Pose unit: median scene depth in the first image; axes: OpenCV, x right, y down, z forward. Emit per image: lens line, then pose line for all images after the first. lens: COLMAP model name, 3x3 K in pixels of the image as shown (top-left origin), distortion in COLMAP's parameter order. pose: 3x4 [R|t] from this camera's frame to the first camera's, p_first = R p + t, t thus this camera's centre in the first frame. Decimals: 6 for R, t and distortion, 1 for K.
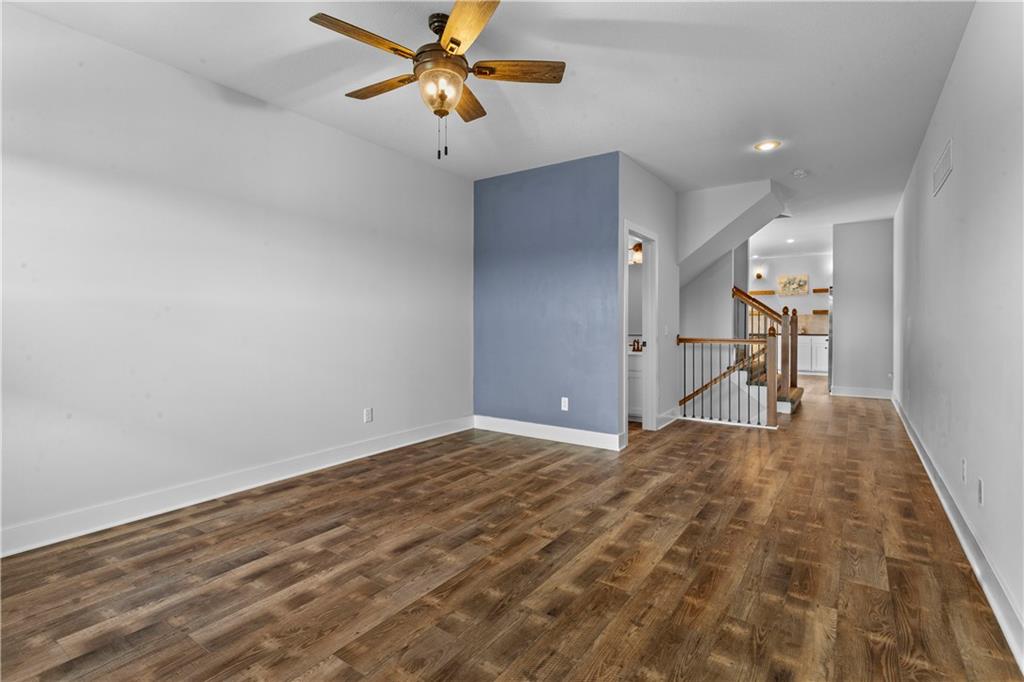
lens RADIAL K [[483.9, 0, 511.5], [0, 483.9, 325.1], [0, 0, 1]] dist [-0.001680, 0.000320]
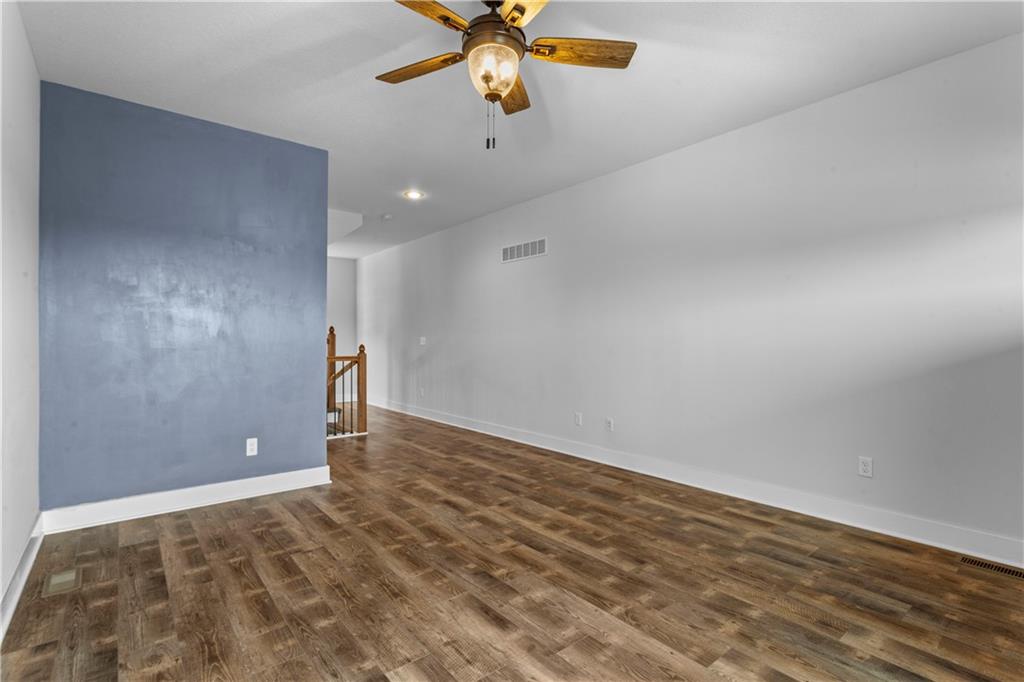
lens RADIAL K [[487.4, 0, 512.0], [0, 487.4, 341.0], [0, 0, 1]] dist [-0.000610, 0.000339]
pose [[0.274390, -0.001189, 0.961618, -0.843337], [0.004317, 0.999991, 0.000005, -0.004619], [-0.961609, 0.004150, 0.274392, 0.637945]]
